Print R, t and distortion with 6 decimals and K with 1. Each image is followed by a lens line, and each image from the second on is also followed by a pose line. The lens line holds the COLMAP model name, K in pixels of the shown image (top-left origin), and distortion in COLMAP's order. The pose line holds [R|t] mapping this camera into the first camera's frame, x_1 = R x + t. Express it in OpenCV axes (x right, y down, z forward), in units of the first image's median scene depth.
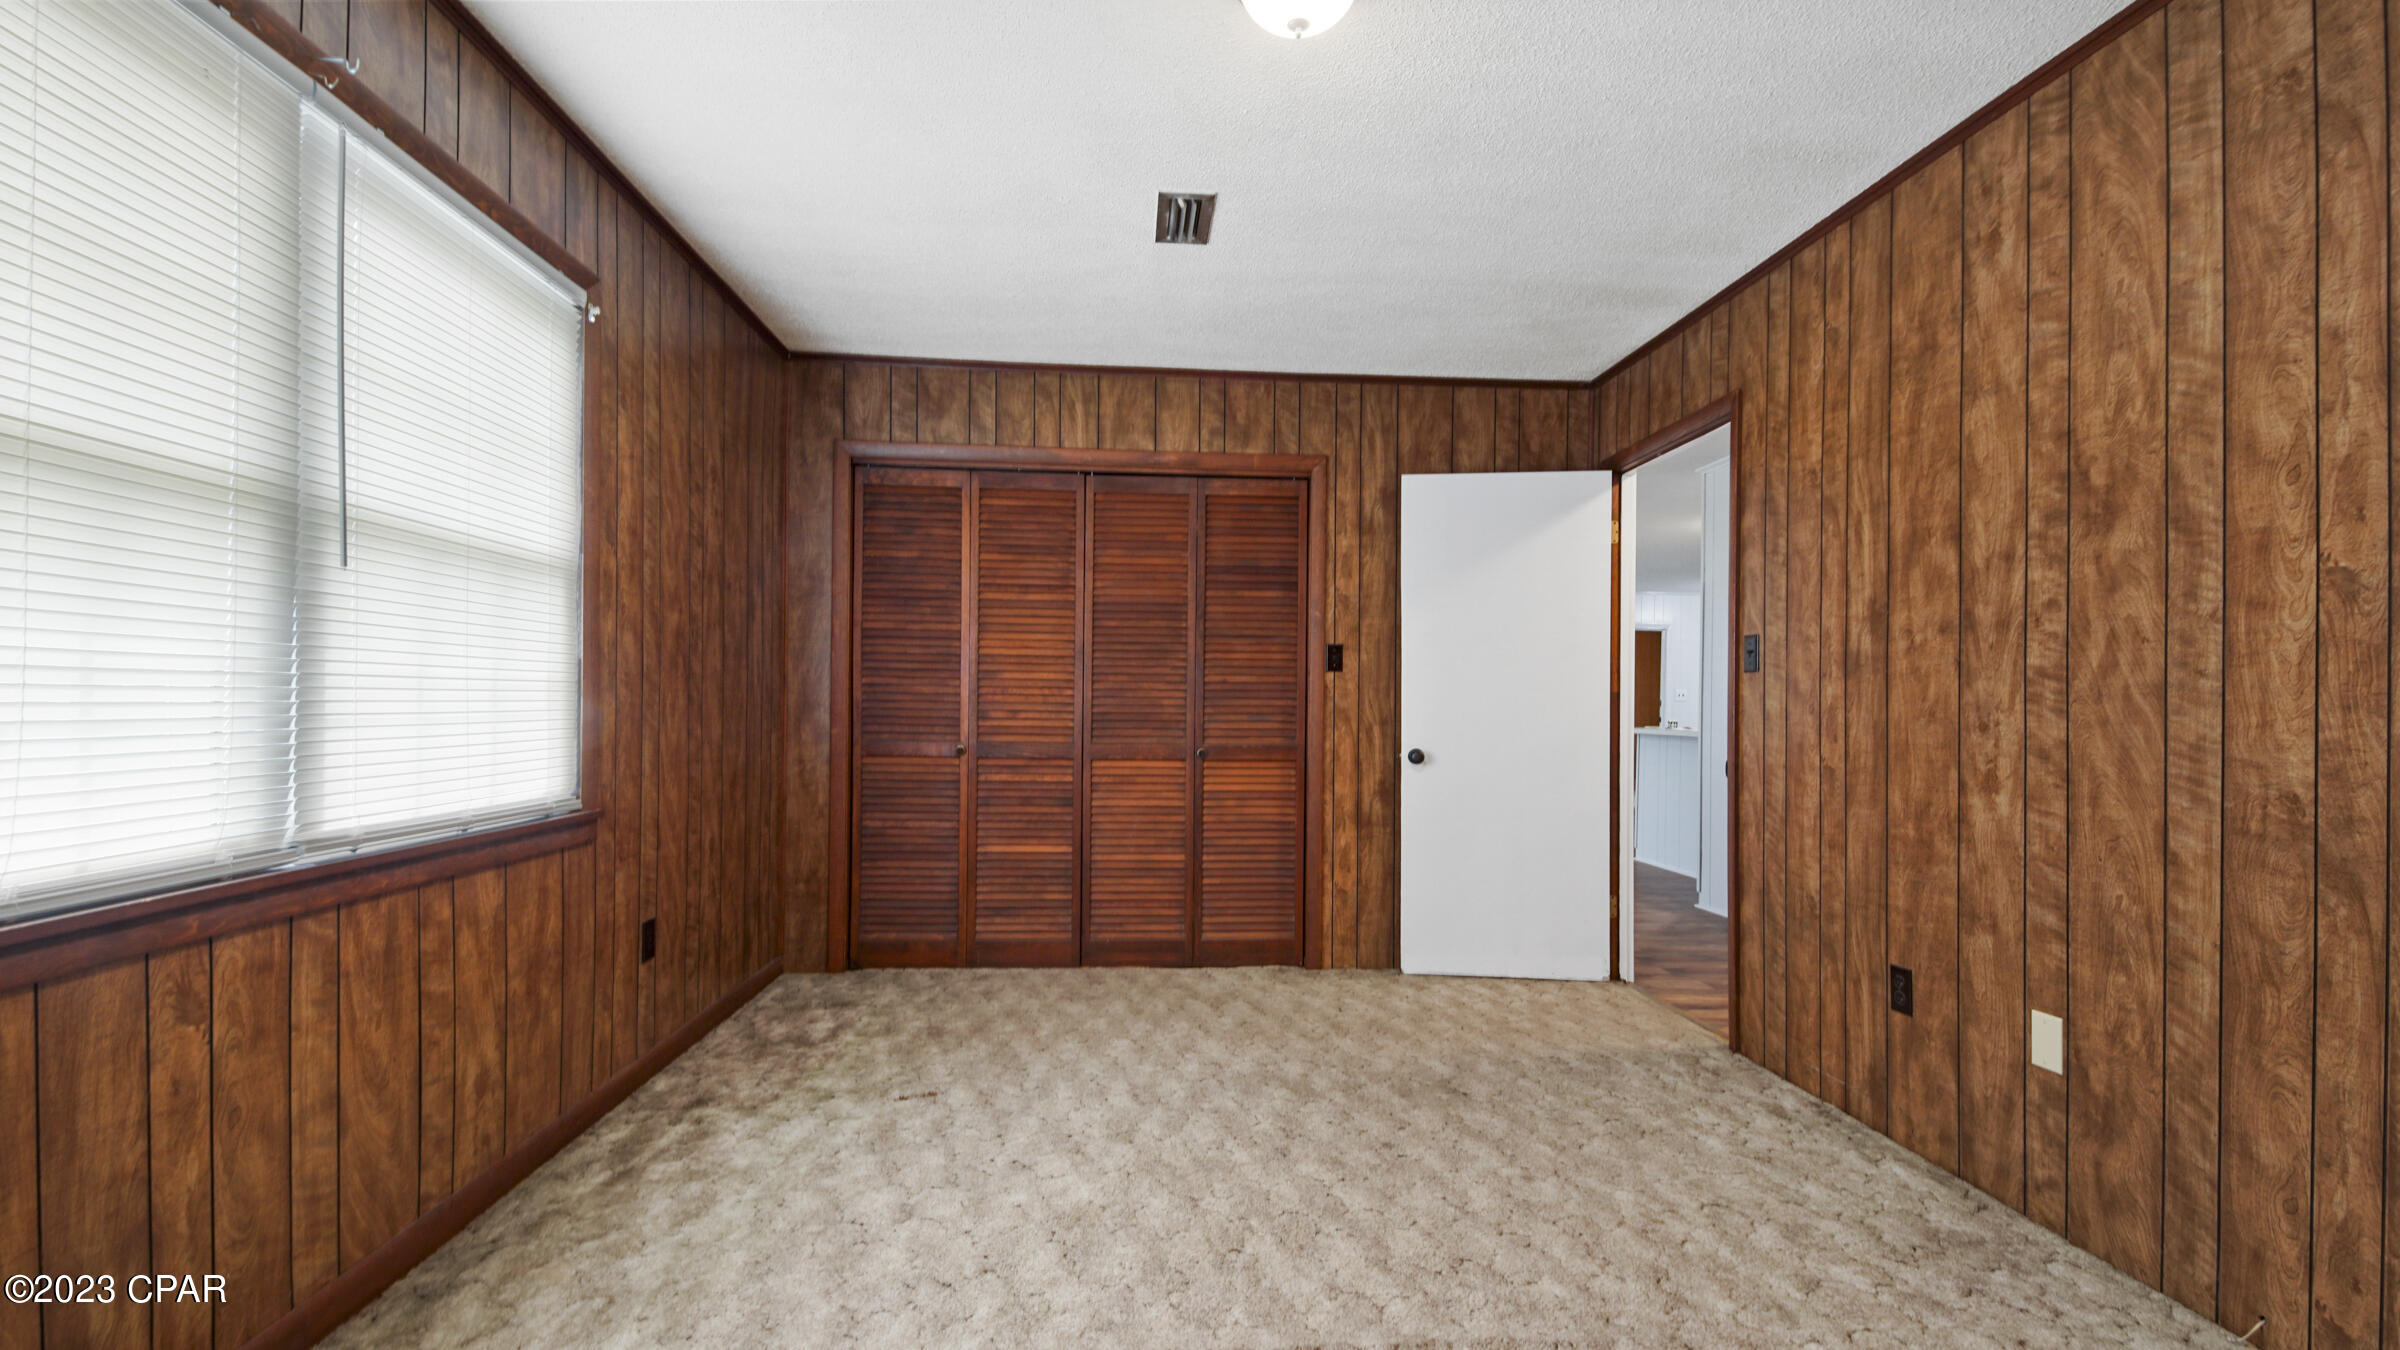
lens RADIAL K [[1092.8, 0, 1212.4], [0, 1092.8, 684.8], [0, 0, 1]] dist [0.039160, -0.027945]
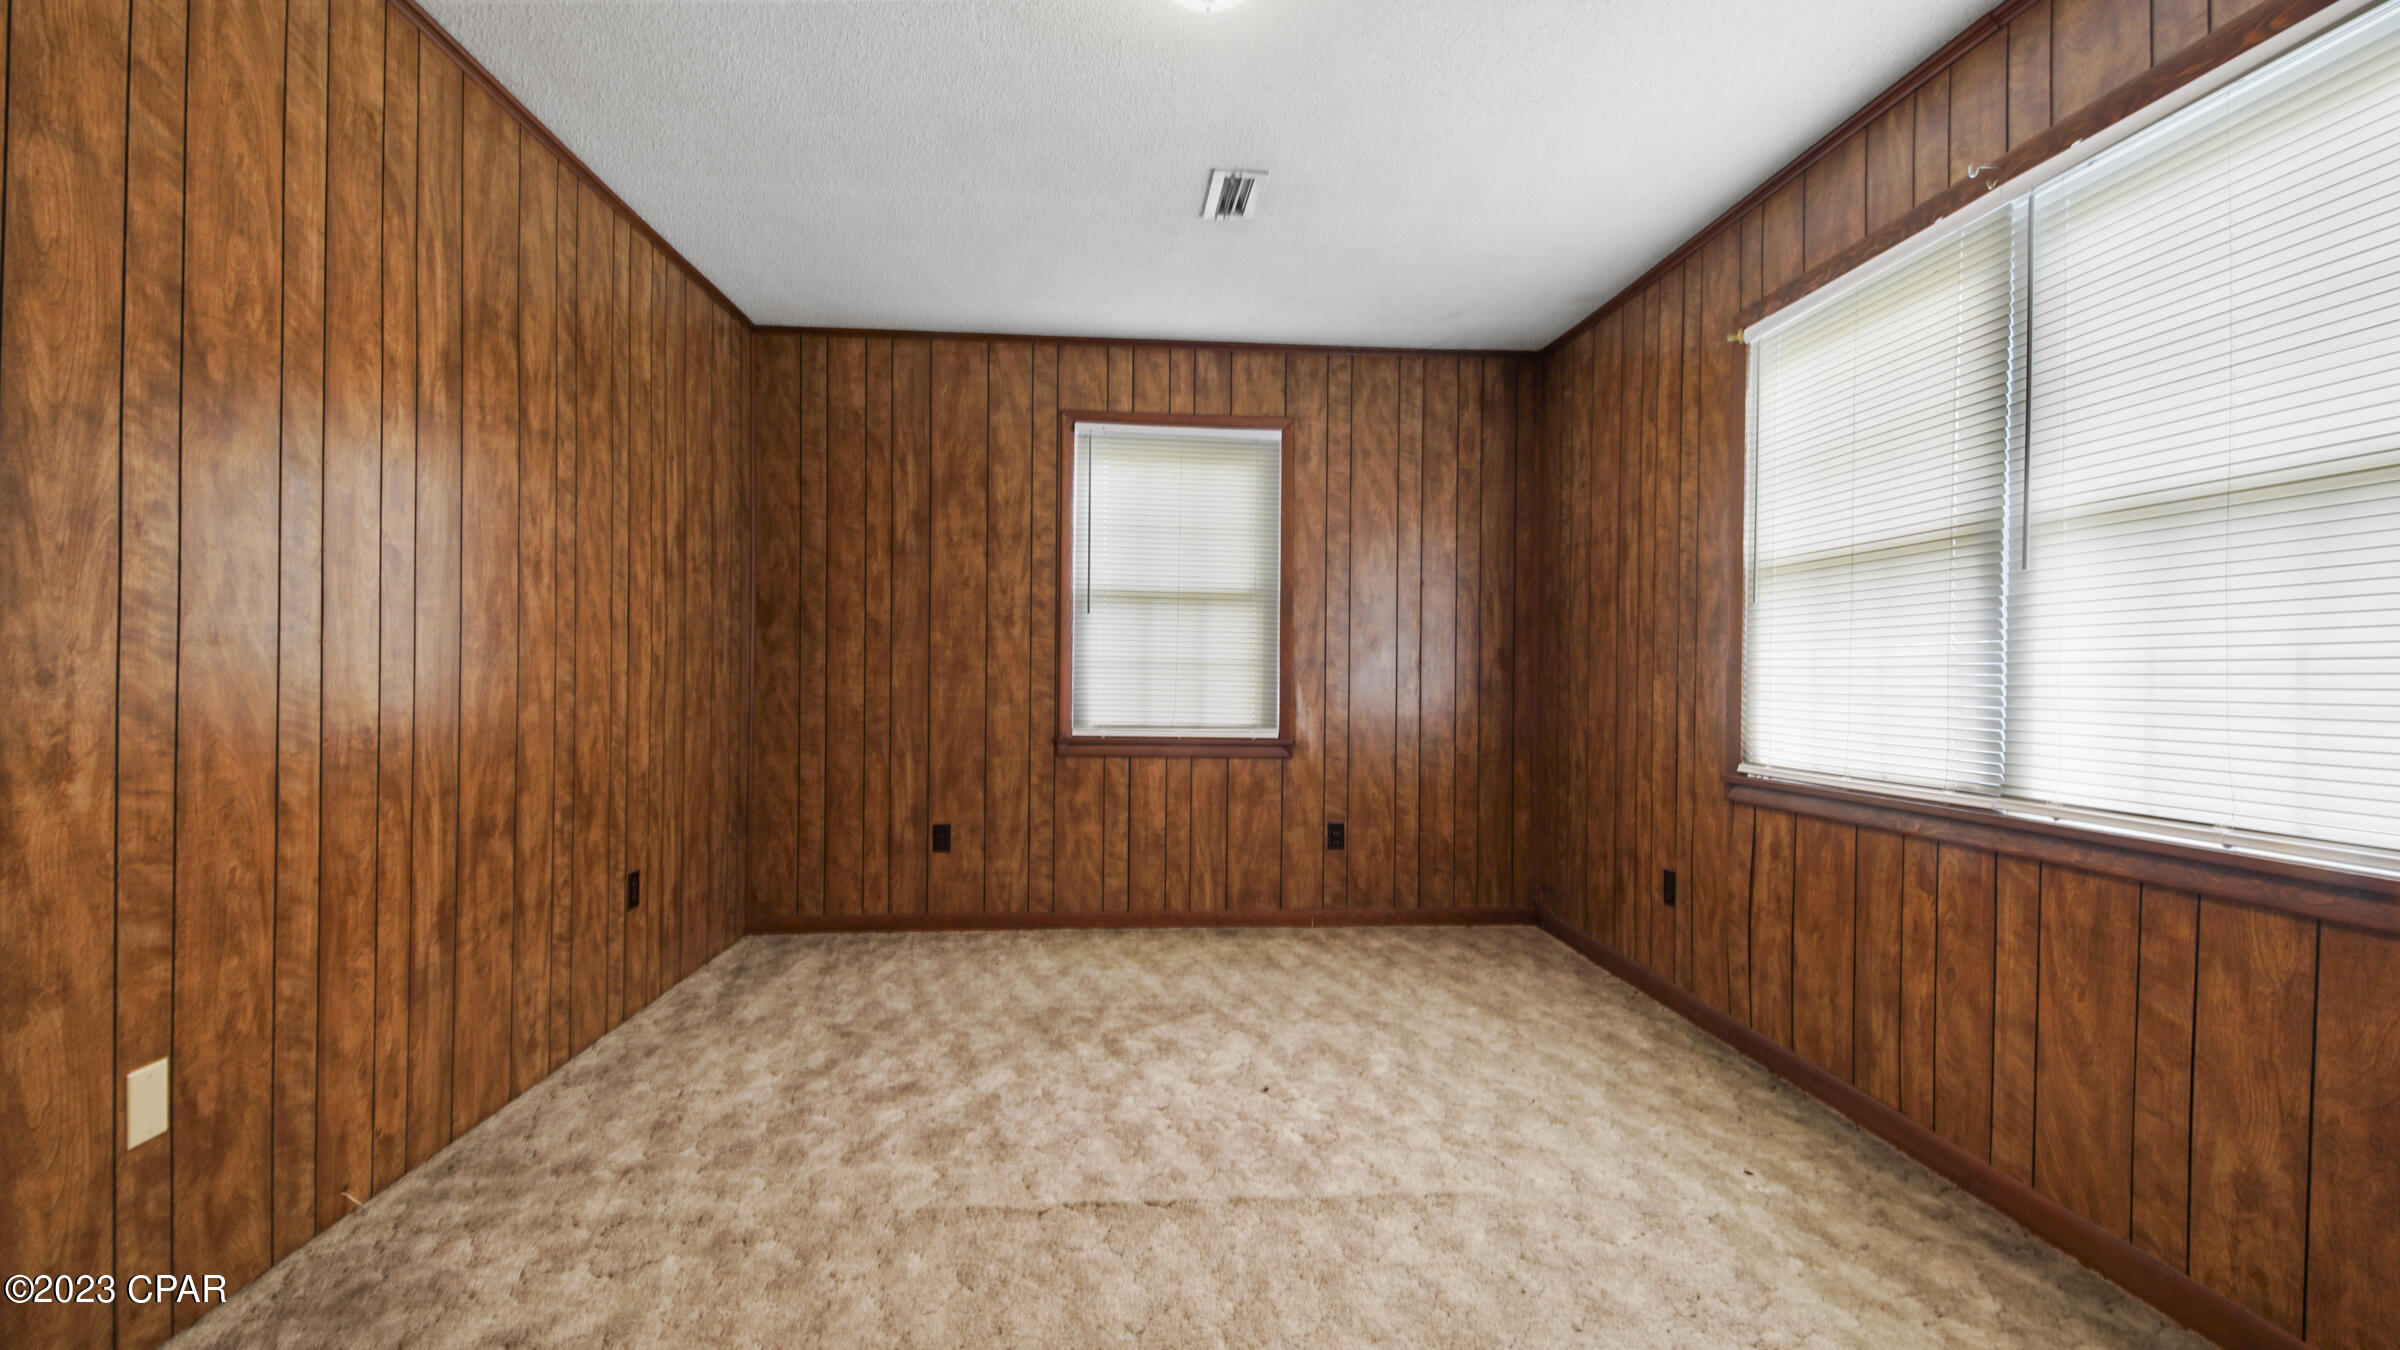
lens RADIAL K [[1092.8, 0, 1212.4], [0, 1092.8, 684.8], [0, 0, 1]] dist [0.039160, -0.027945]
pose [[-0.999779, -0.020969, 0.001271, 0.056628], [-0.020983, 0.999706, -0.012173, 0.042664], [-0.001015, -0.012197, -0.999925, 1.899949]]
